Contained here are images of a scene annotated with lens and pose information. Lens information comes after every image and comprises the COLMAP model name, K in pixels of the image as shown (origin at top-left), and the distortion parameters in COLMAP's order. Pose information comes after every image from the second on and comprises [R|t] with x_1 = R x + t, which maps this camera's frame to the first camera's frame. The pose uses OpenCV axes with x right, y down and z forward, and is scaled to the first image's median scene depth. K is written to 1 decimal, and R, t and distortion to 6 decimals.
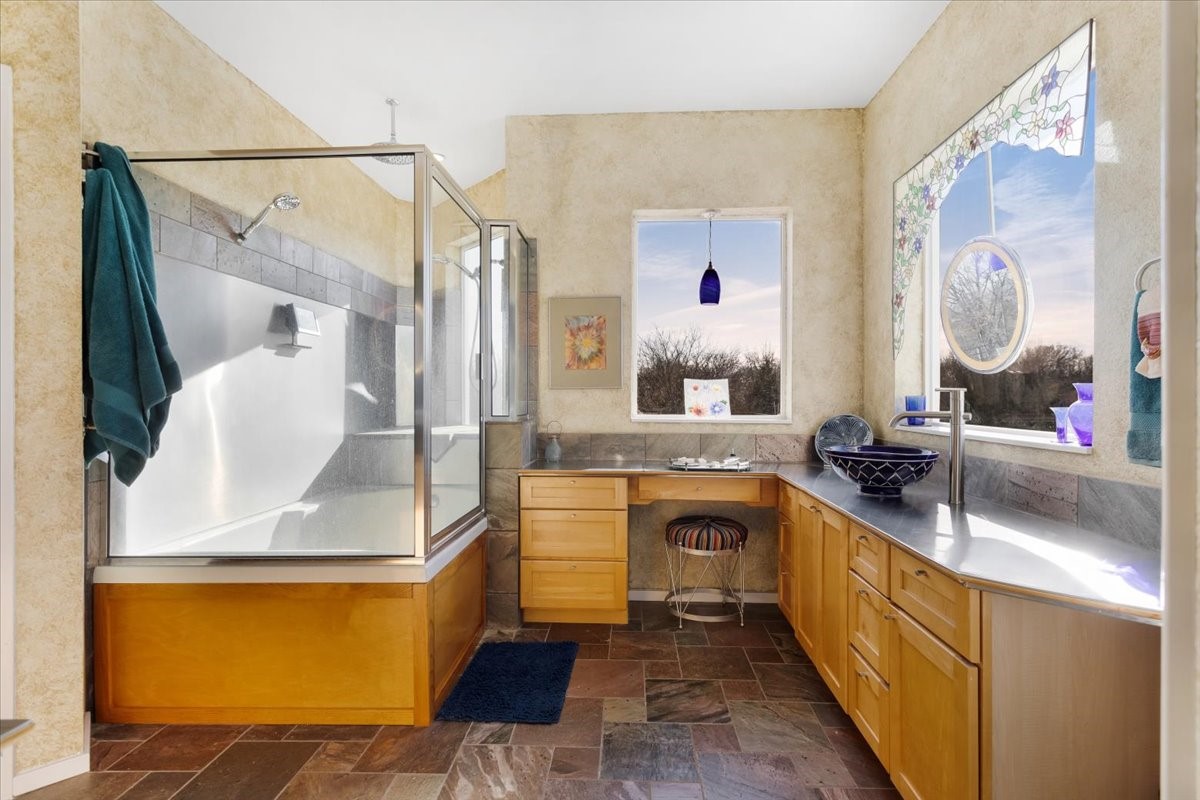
lens RADIAL K [[559.8, 0, 605.7], [0, 559.8, 401.2], [0, 0, 1]] dist [-0.000239, 0.000113]
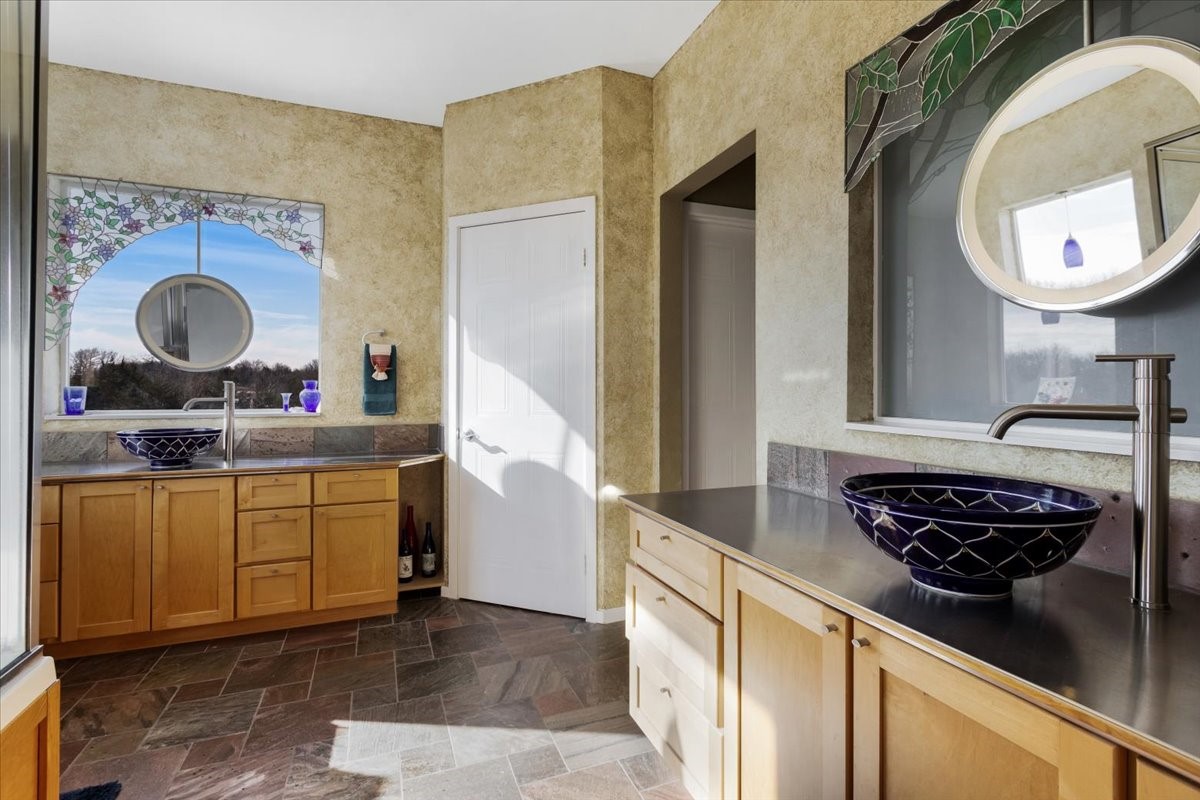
lens RADIAL K [[559.8, 0, 607.4], [0, 559.8, 391.7], [0, 0, 1]] dist [-0.000239, 0.000113]
pose [[-0.401176, -0.000541, 0.916001, -1.304242], [0.010701, 0.999929, 0.005278, 0.009969], [-0.915939, 0.011919, -0.401141, 0.787226]]
